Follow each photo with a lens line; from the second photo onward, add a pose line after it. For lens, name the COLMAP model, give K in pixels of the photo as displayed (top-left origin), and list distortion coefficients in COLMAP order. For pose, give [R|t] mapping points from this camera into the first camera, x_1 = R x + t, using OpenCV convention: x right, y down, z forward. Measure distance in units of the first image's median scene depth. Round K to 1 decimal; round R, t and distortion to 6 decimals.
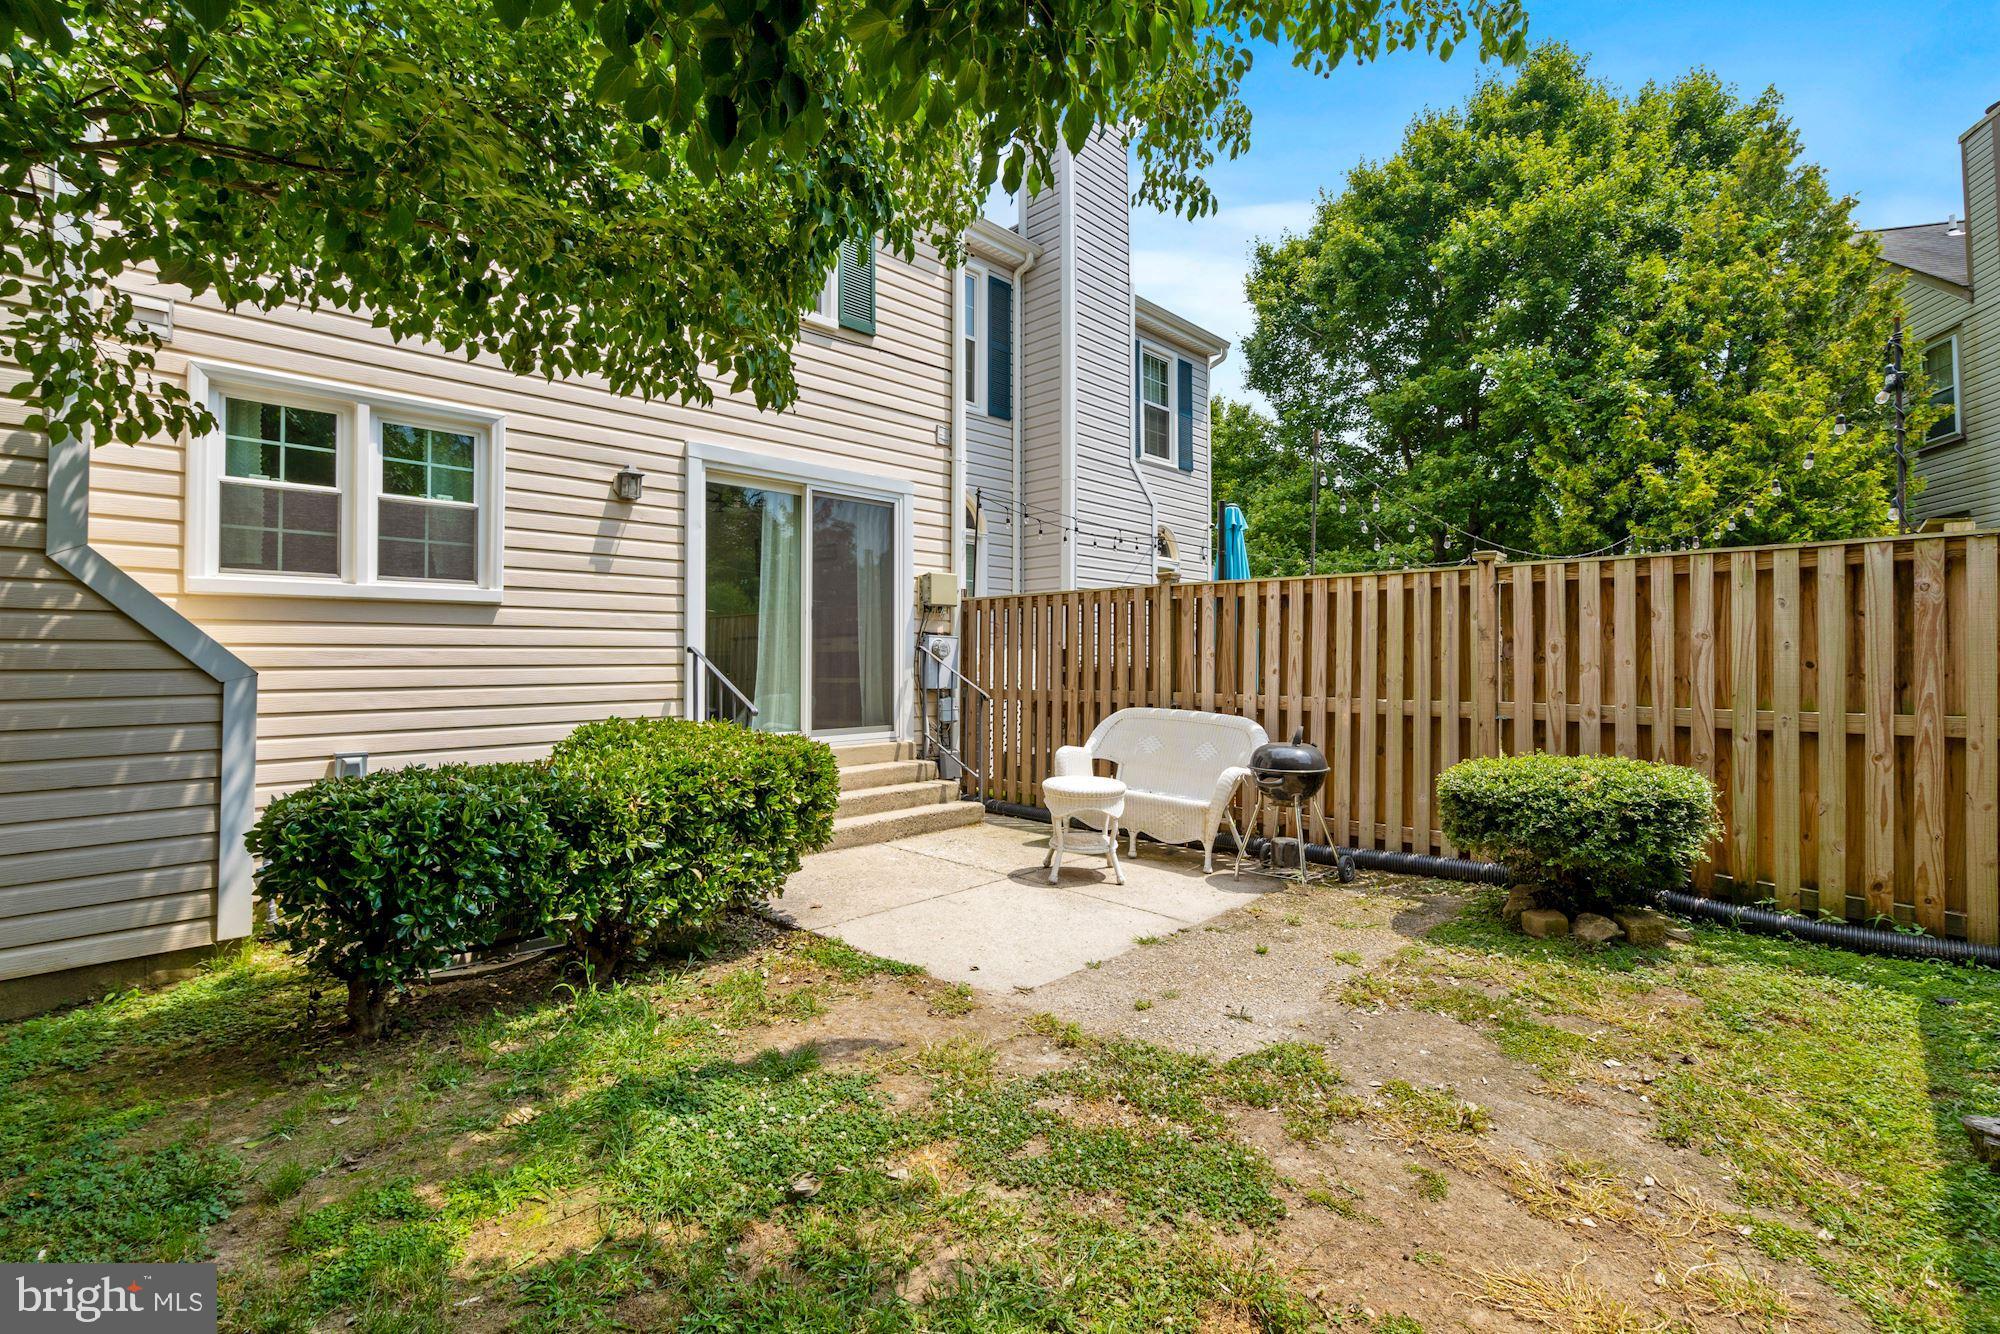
lens RADIAL K [[941.7, 0, 995.4], [0, 941.7, 659.9], [0, 0, 1]] dist [-0.037402, 0.027322]
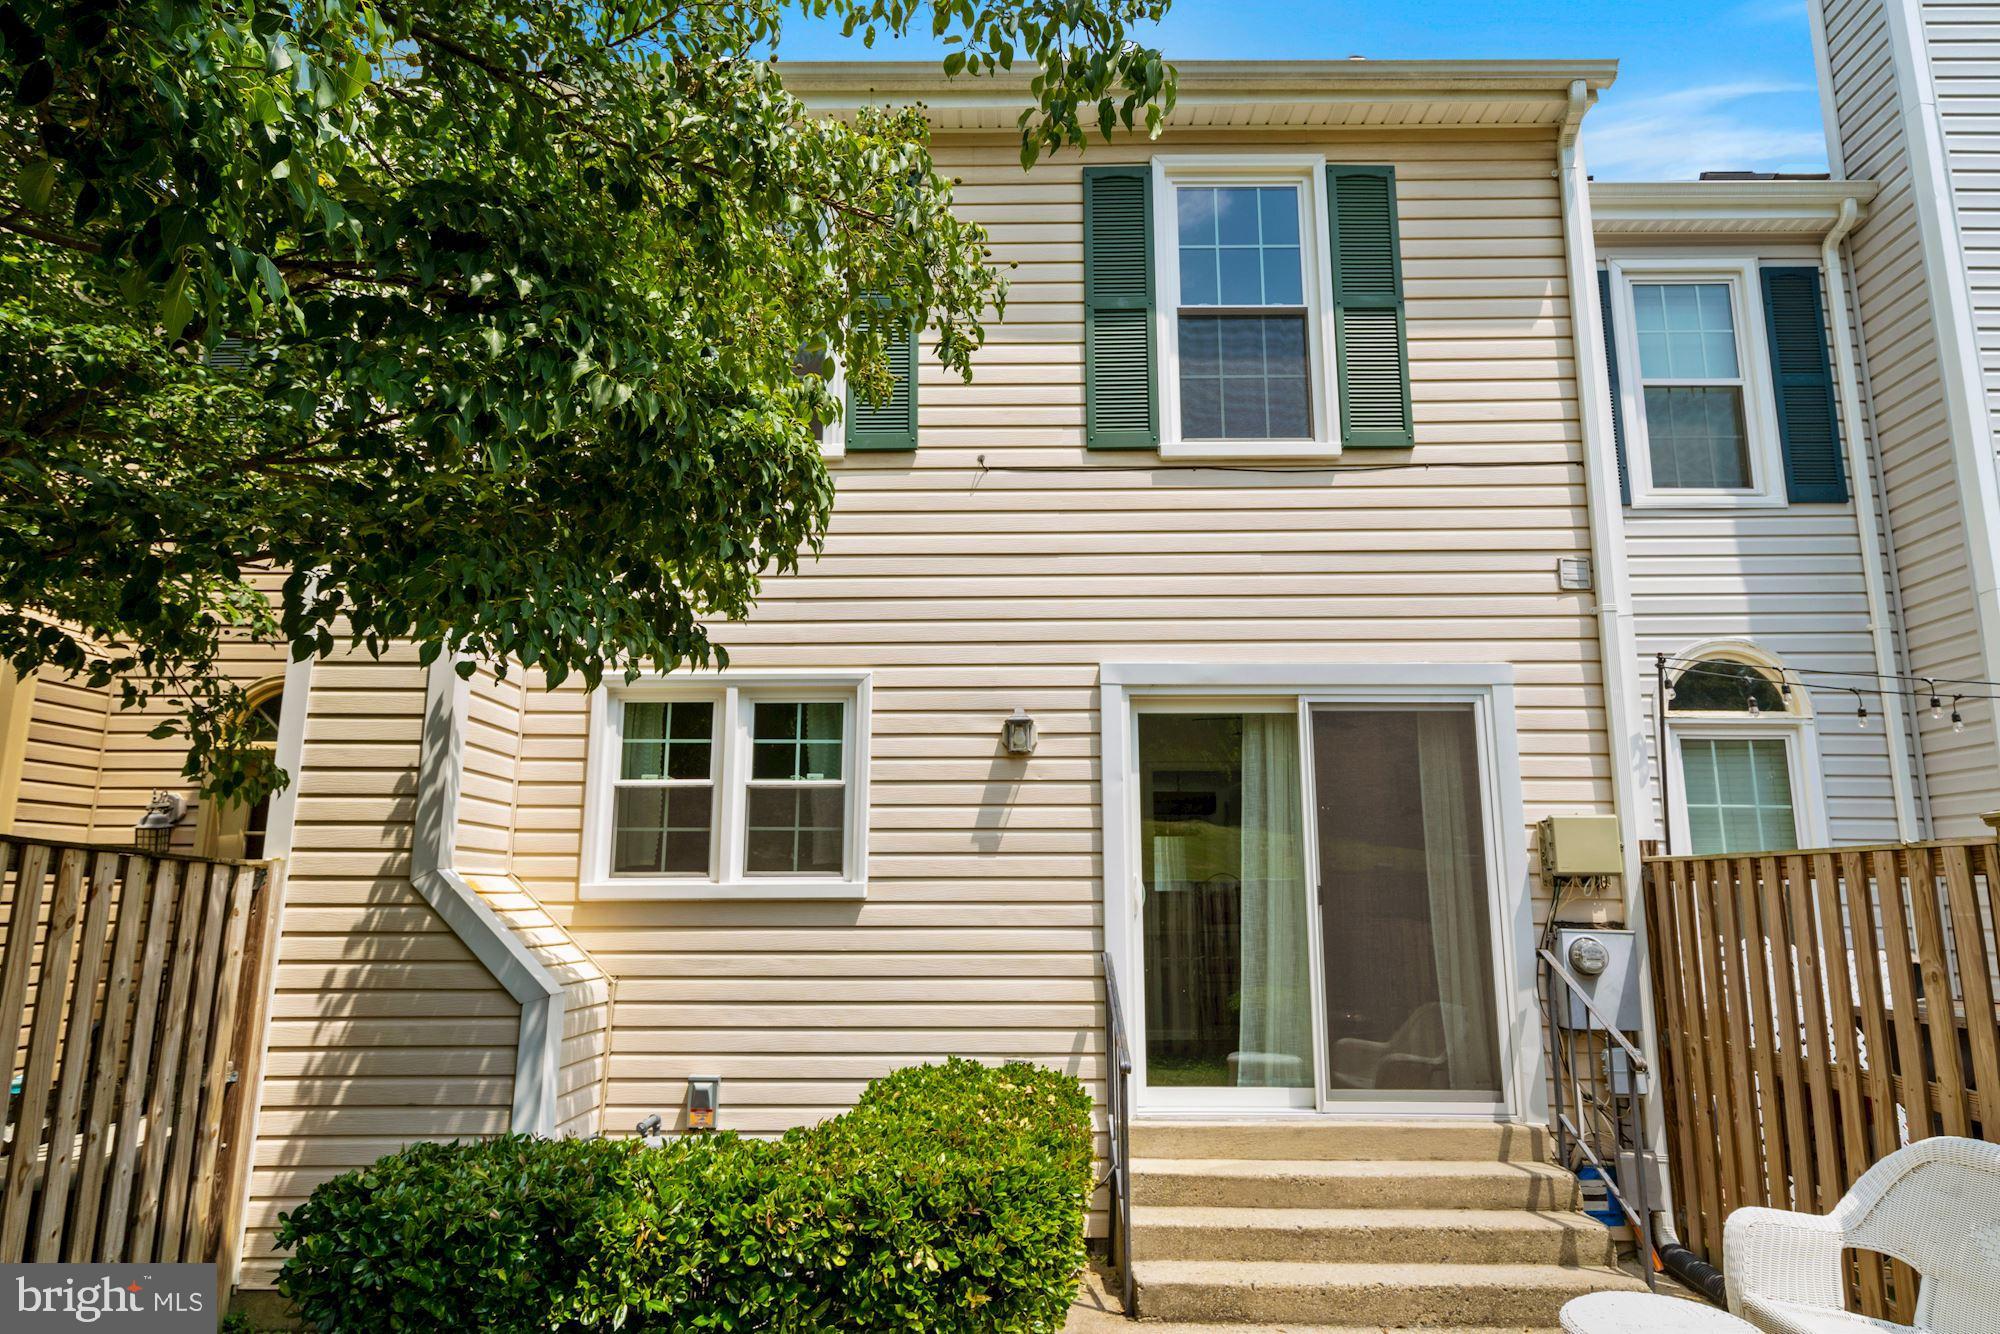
lens RADIAL K [[1190.5, 0, 1000.0], [0, 1190.5, 667.0], [0, 0, 1]] dist [0.001445, -0.002367]
pose [[0.664200, -0.134233, -0.735404, 0.319694], [-0.000086, 0.983733, -0.179639, -0.067411], [0.747555, 0.119380, 0.653384, 0.351849]]
